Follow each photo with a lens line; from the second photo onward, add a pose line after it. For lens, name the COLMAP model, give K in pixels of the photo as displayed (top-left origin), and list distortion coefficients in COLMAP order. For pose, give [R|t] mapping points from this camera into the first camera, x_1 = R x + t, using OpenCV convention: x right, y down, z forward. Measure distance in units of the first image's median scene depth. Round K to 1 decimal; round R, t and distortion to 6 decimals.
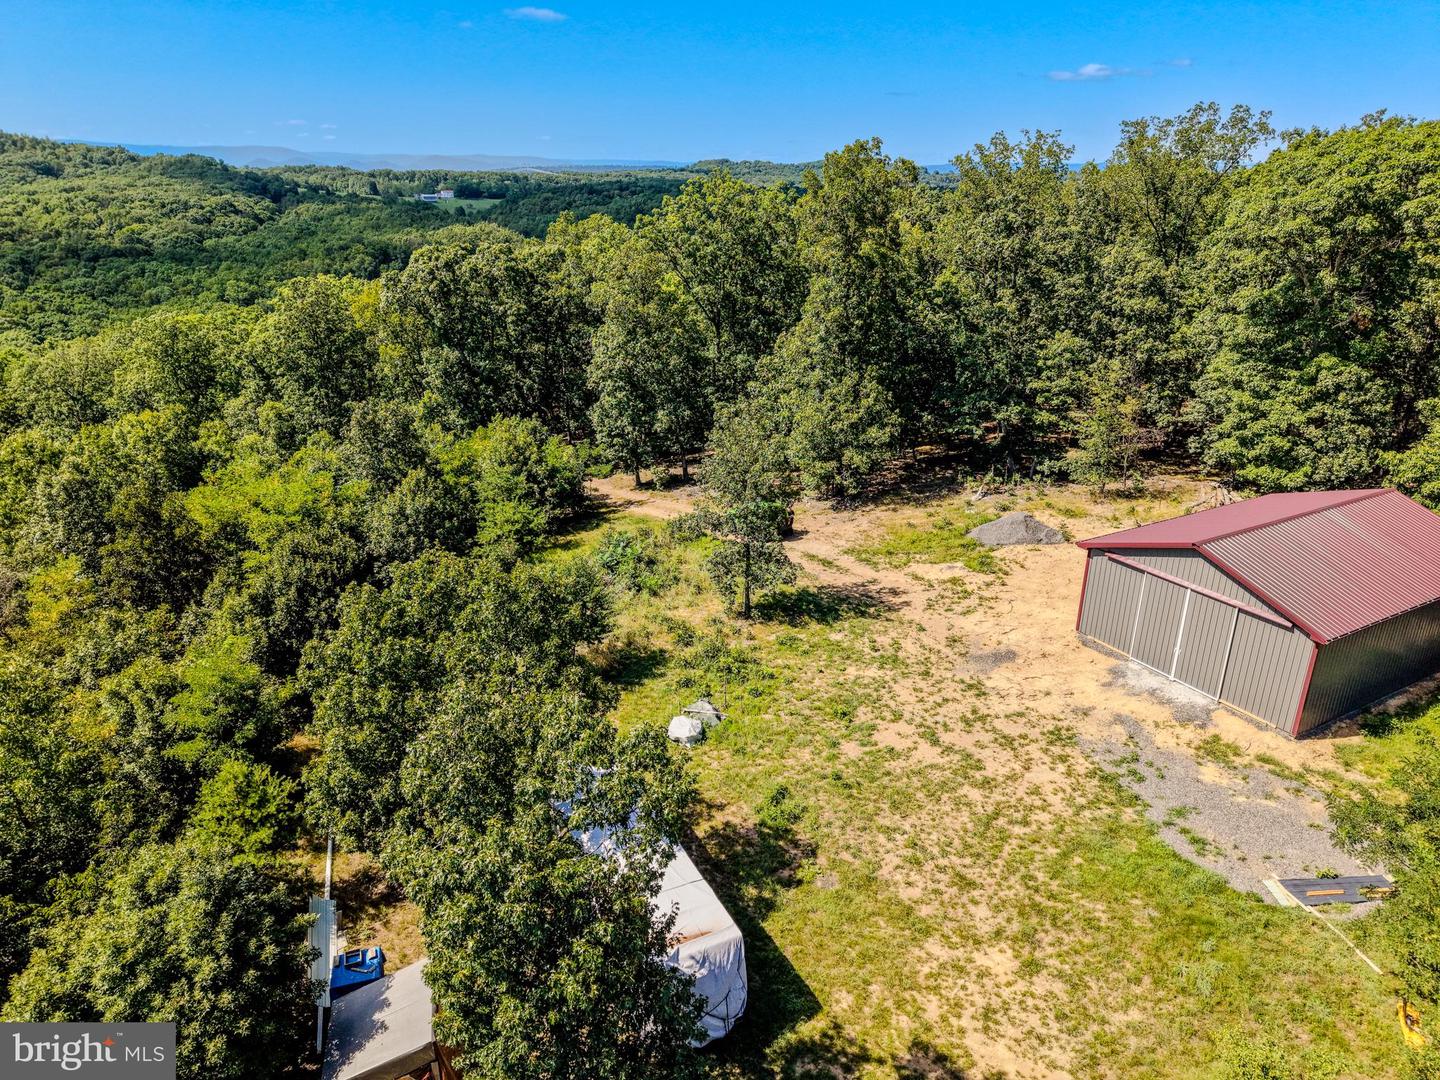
lens RADIAL K [[956.3, 0, 718.5], [0, 956.3, 545.1], [0, 0, 1]] dist [0.040544, -0.036119]
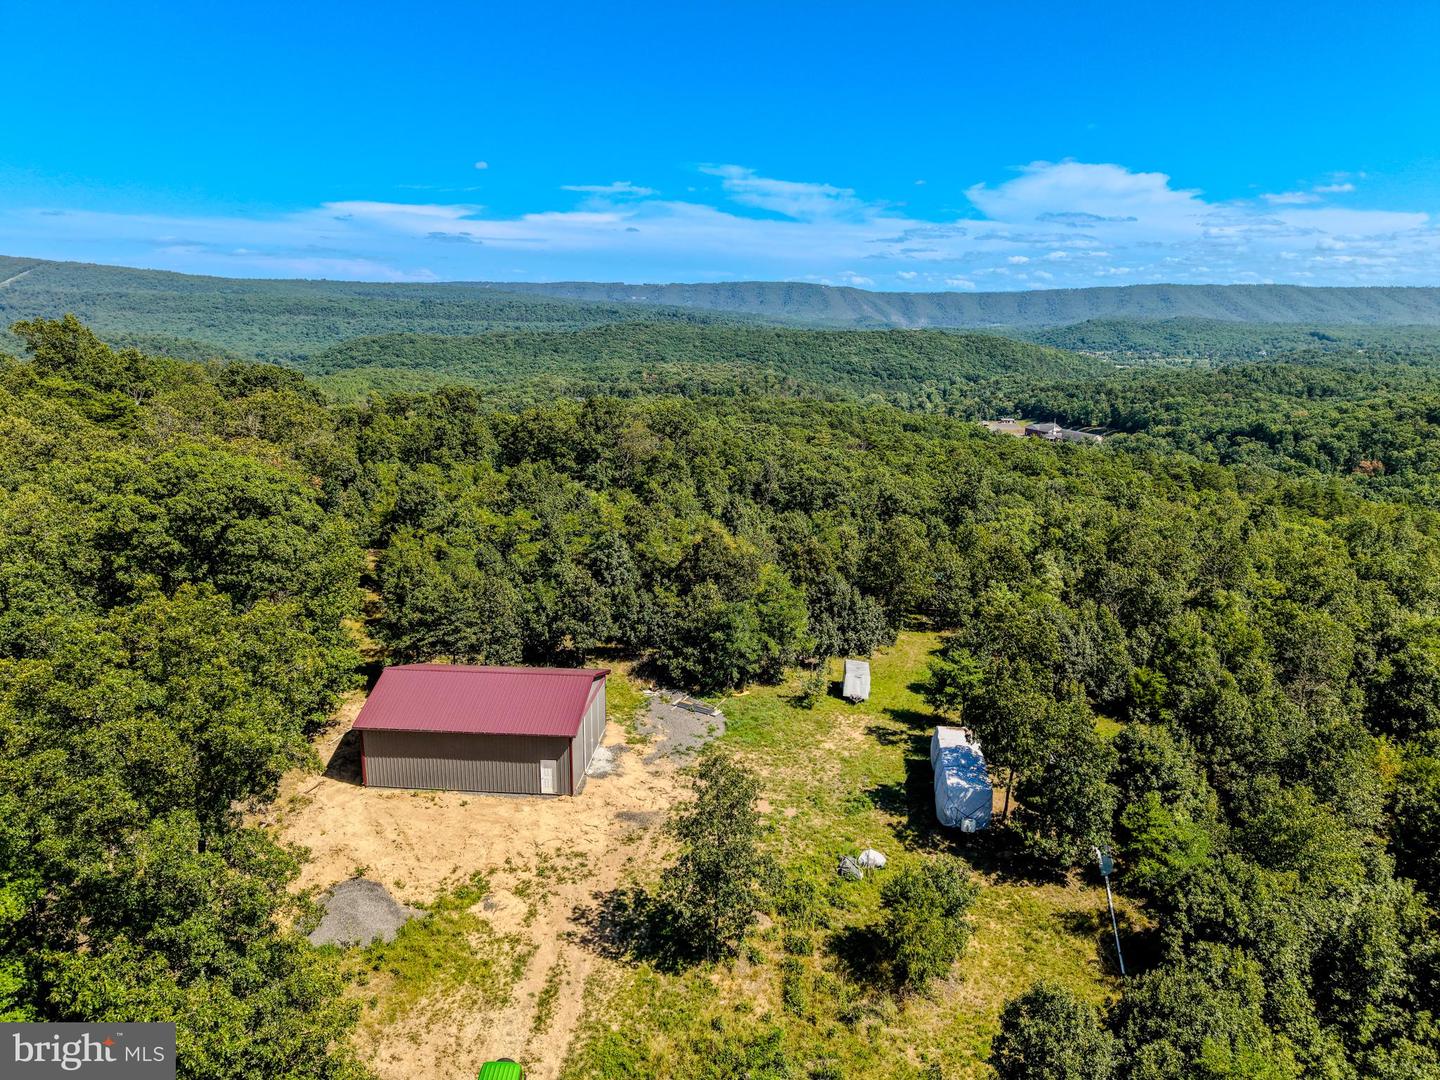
lens RADIAL K [[961.6, 0, 716.5], [0, 961.6, 542.5], [0, 0, 1]] dist [0.026252, -0.030711]
pose [[-0.817312, -0.141806, 0.558474, -0.421350], [0.206599, 0.832673, 0.513782, -0.719626], [-0.537884, 0.535300, -0.651257, 1.309766]]
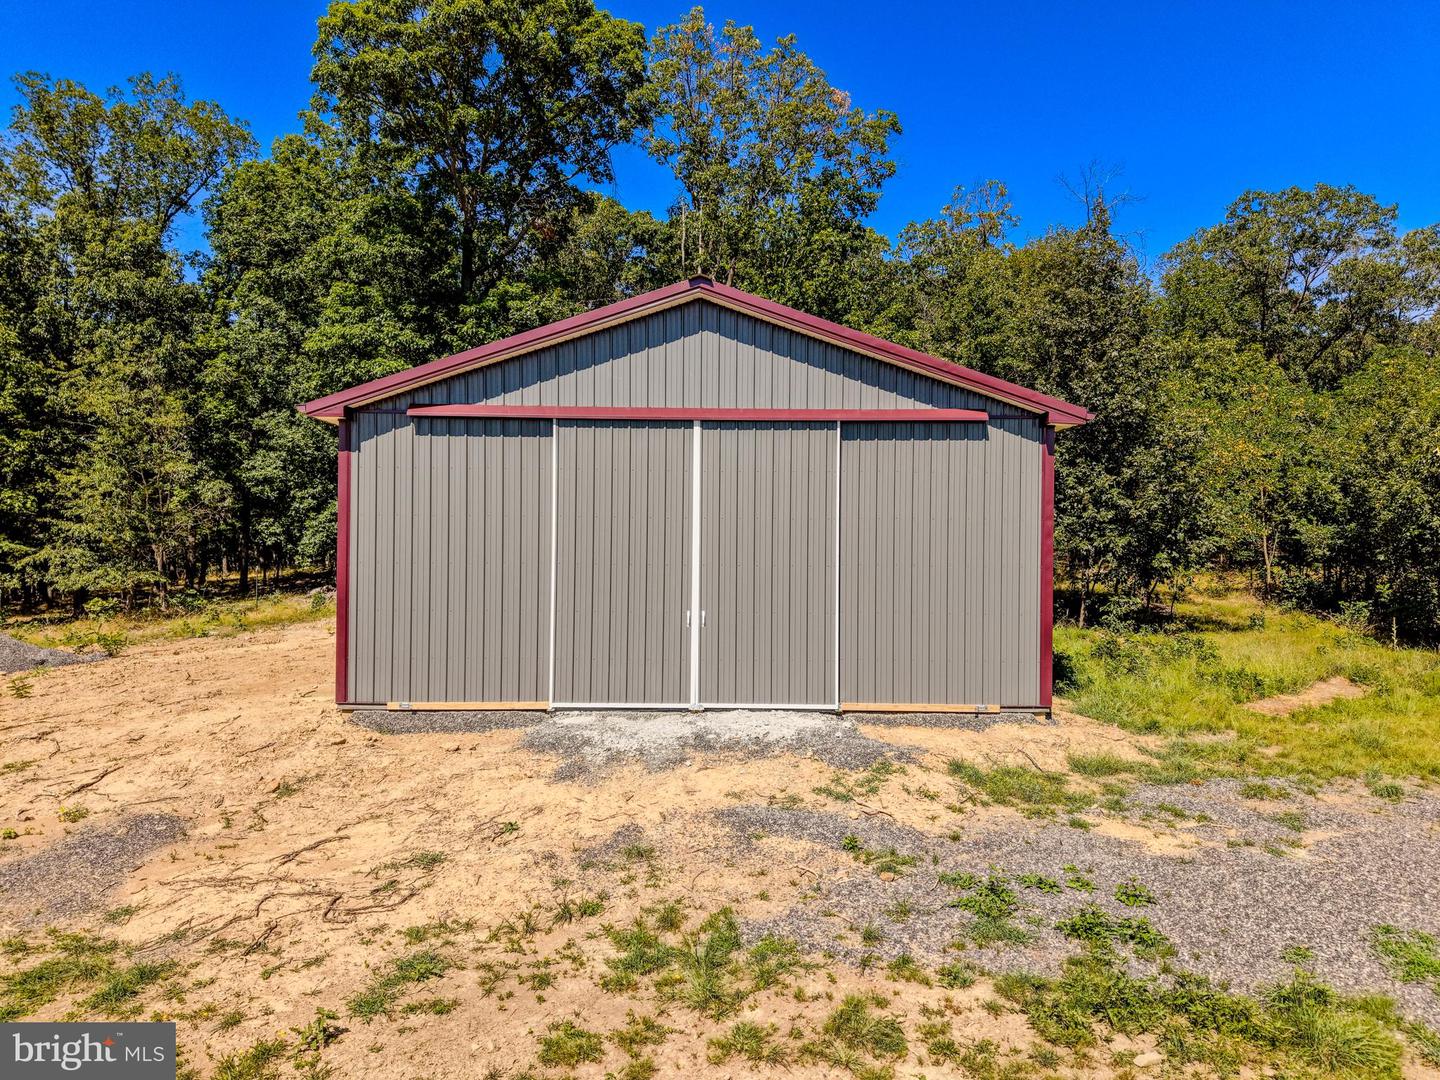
lens RADIAL K [[963.6, 0, 718.6], [0, 963.6, 536.6], [0, 0, 1]] dist [0.018808, -0.026053]
pose [[0.488135, 0.005073, 0.872753, 0.131406], [0.310371, 0.933607, -0.179018, 0.108634], [-0.815717, 0.358263, 0.454152, 0.608376]]
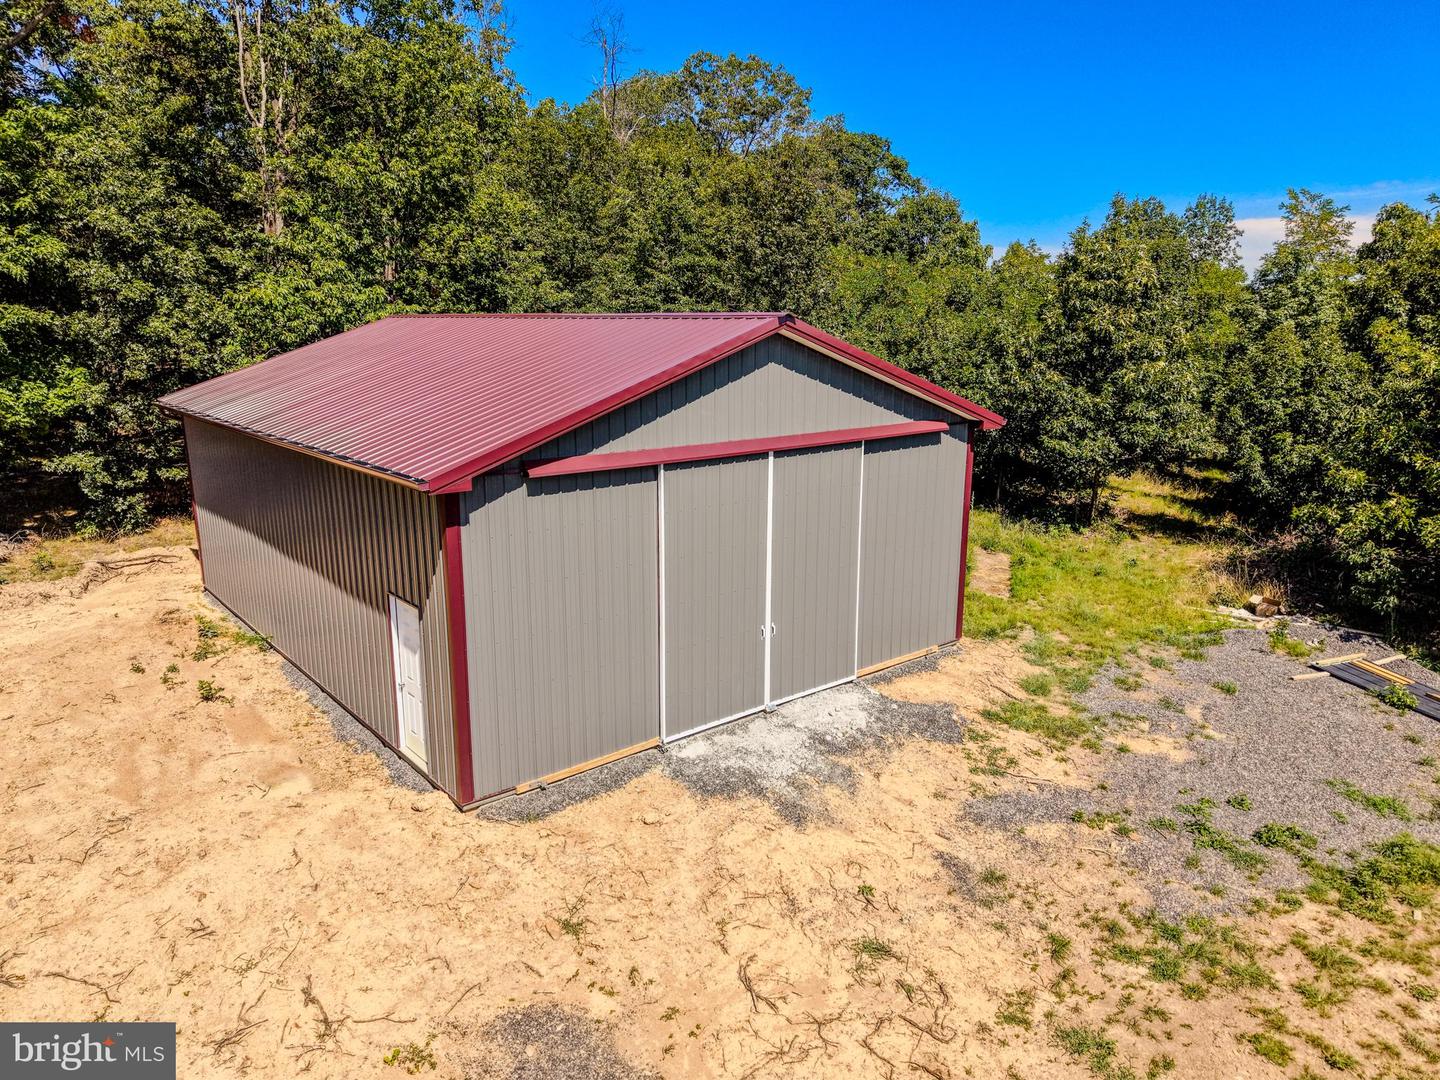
lens RADIAL K [[956.3, 0, 718.5], [0, 956.3, 545.1], [0, 0, 1]] dist [0.040544, -0.036119]
pose [[-0.169768, -0.228355, 0.958662, 0.093265], [0.355187, 0.893225, 0.275667, -0.022825], [-0.919250, 0.387303, -0.070532, 0.760383]]
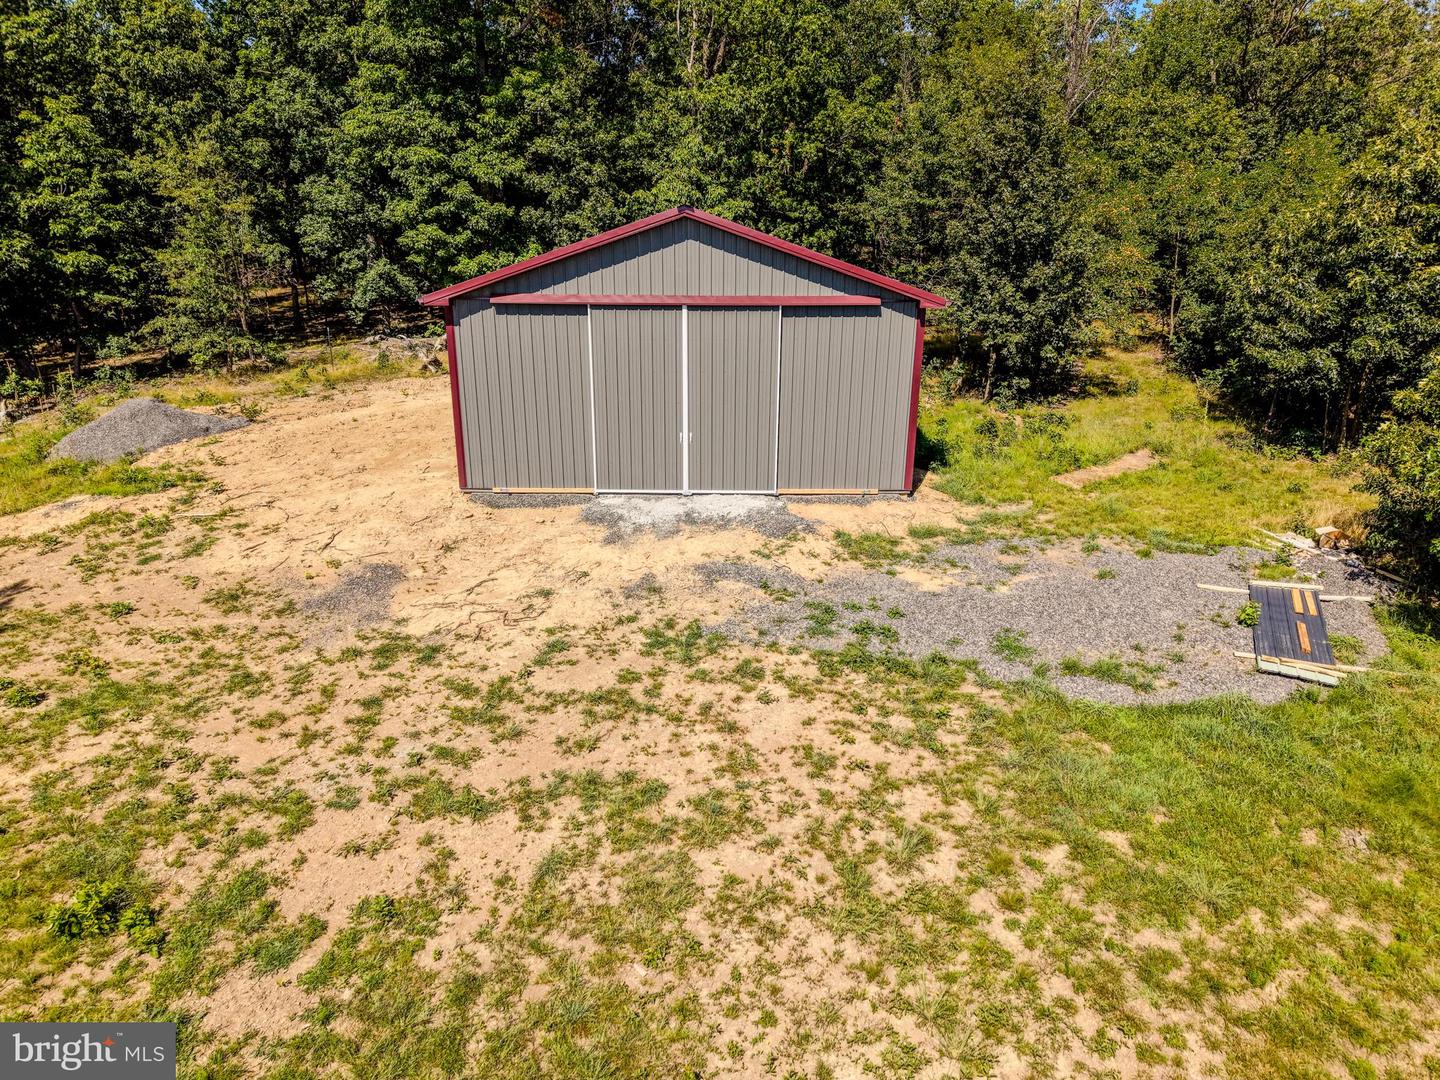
lens RADIAL K [[959.7, 0, 720.0], [0, 959.7, 540.0], [0, 0, 1]] dist [0.064373, -0.107431]
pose [[0.493765, -0.278361, 0.823839, 0.019350], [0.311941, 0.941028, 0.130996, 0.073937], [-0.811720, 0.192308, 0.551479, 0.514965]]
